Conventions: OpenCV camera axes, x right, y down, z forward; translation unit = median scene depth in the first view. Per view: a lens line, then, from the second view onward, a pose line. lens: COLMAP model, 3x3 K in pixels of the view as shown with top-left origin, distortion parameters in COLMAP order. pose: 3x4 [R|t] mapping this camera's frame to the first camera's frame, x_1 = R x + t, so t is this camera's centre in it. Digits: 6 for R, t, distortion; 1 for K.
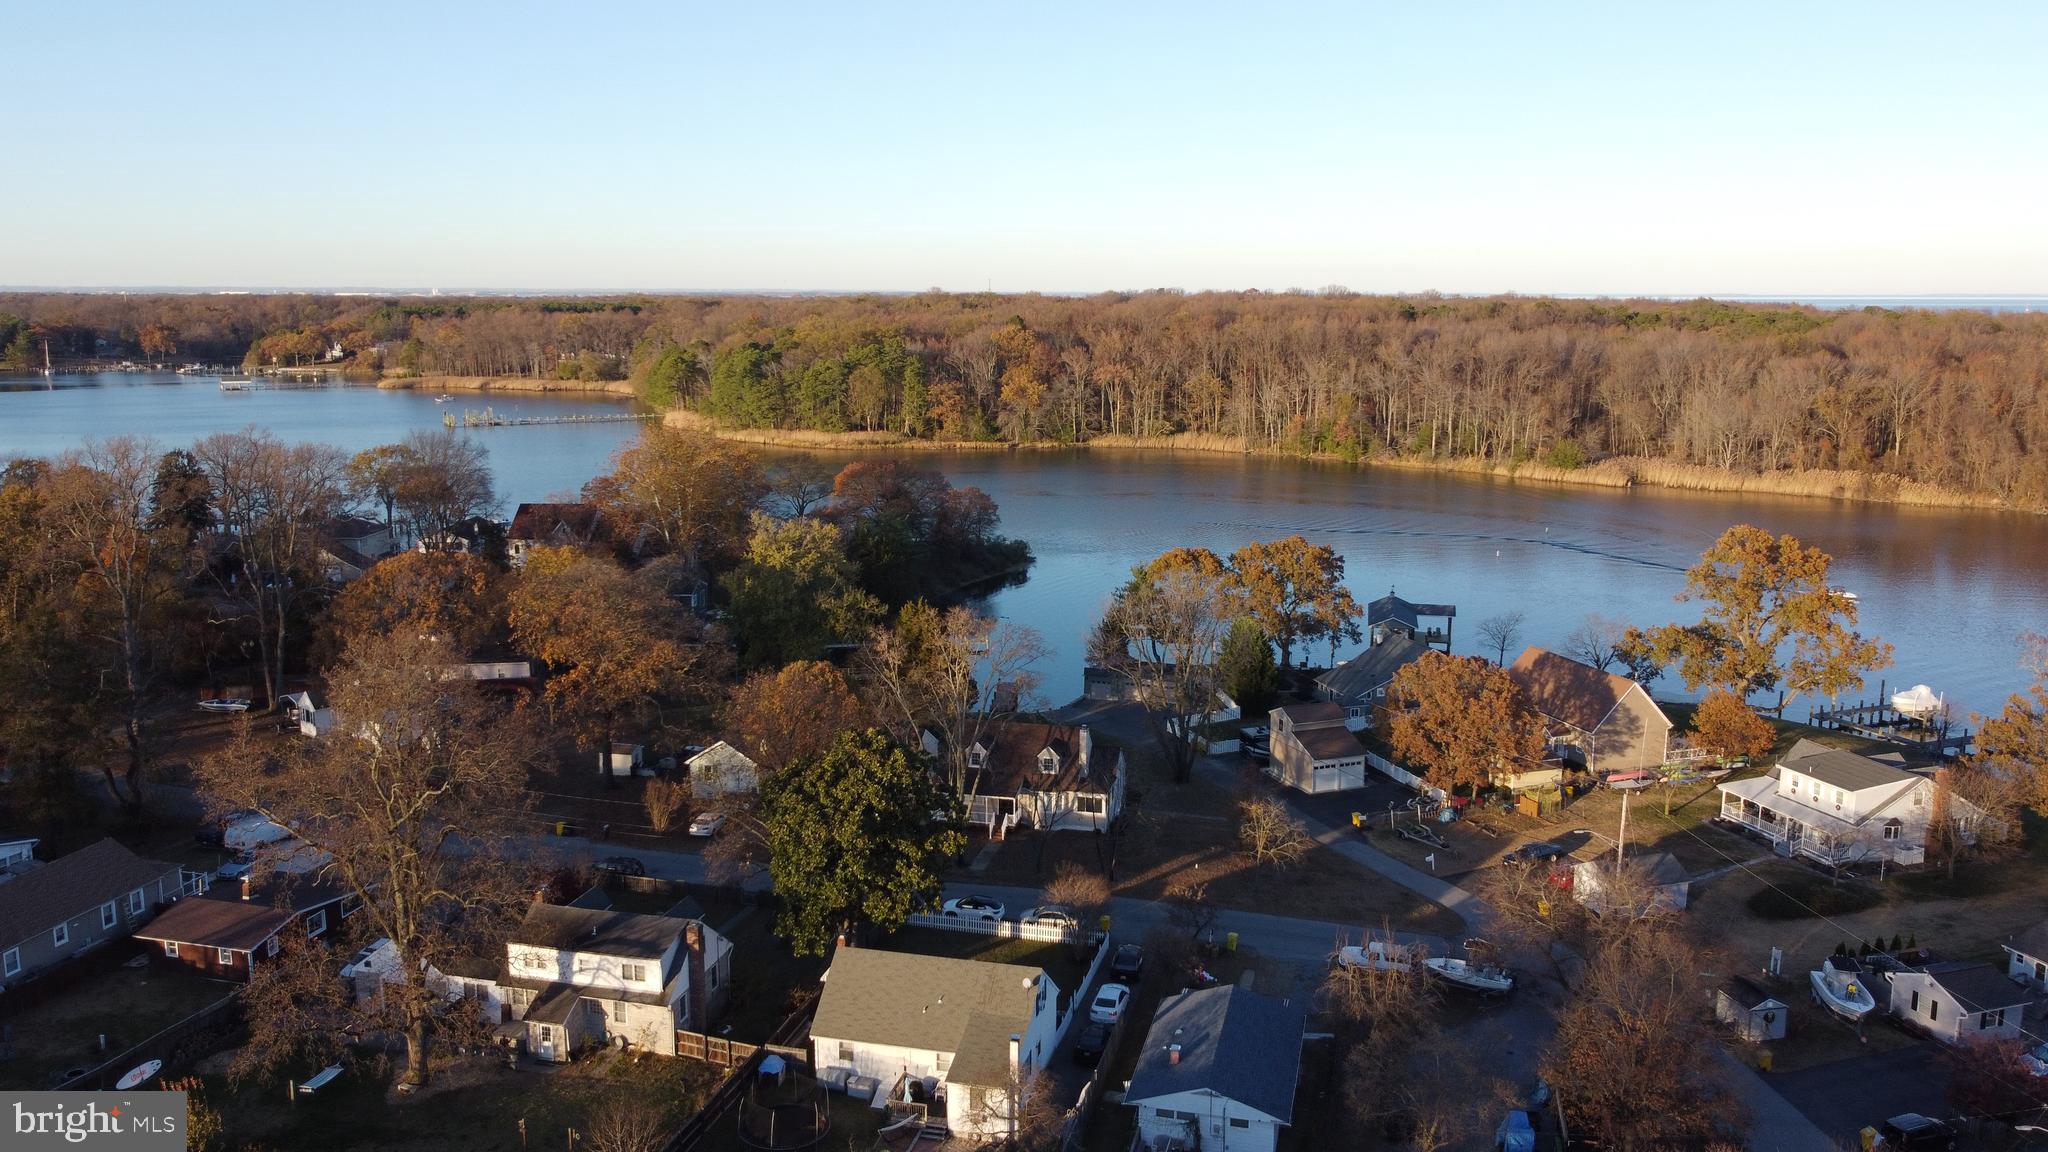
lens RADIAL K [[1555.1, 0, 1022.0], [0, 1555.1, 575.5], [0, 0, 1]] dist [0.005059, -0.004331]
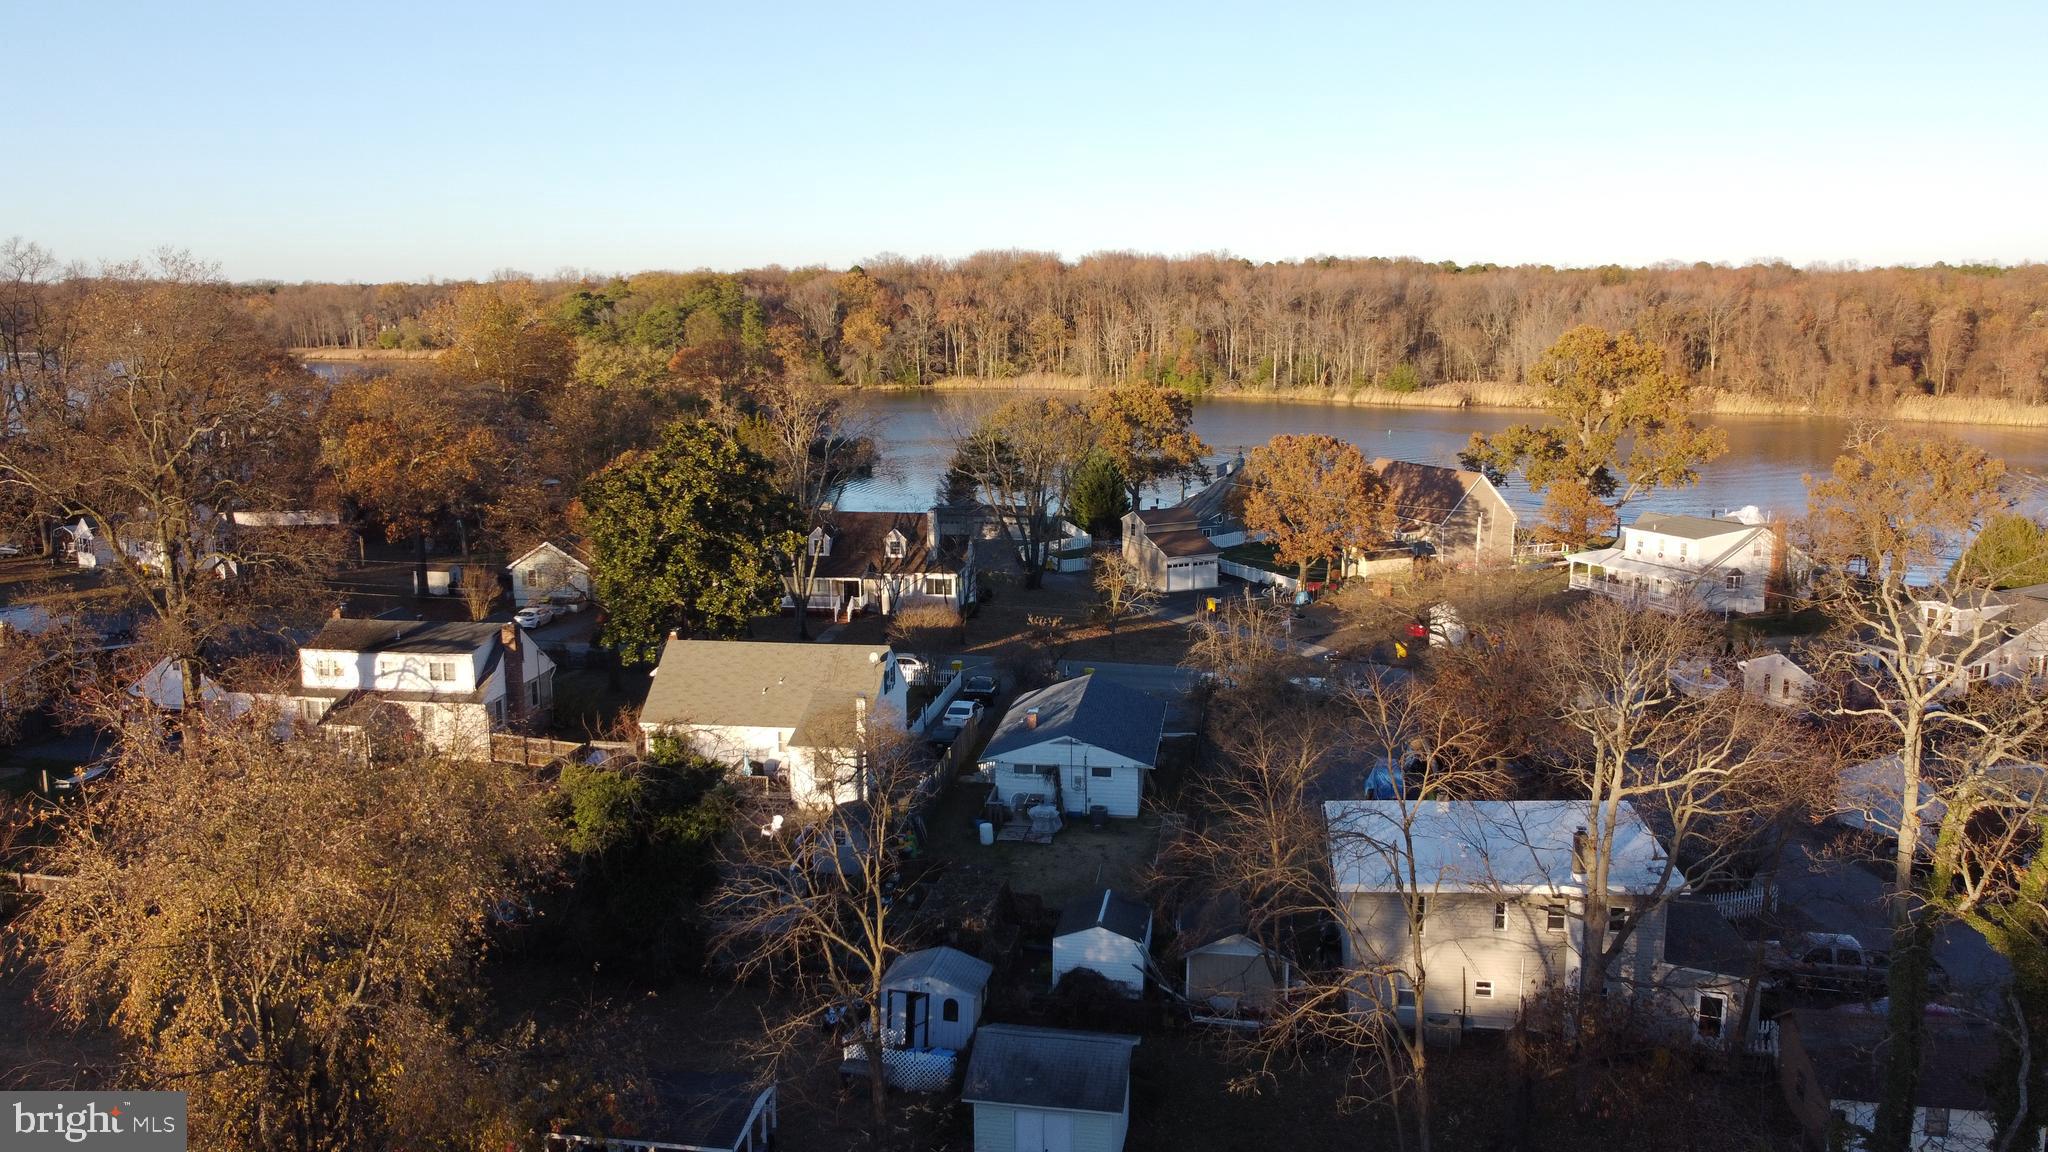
lens RADIAL K [[1555.1, 0, 1023.2], [0, 1555.1, 575.7], [0, 0, 1]] dist [0.005059, -0.004331]
pose [[0.994949, -0.022236, 0.097887, 0.001065], [0.022417, 0.999748, -0.000753, 0.119431], [-0.097846, 0.002943, 0.995197, 0.031815]]
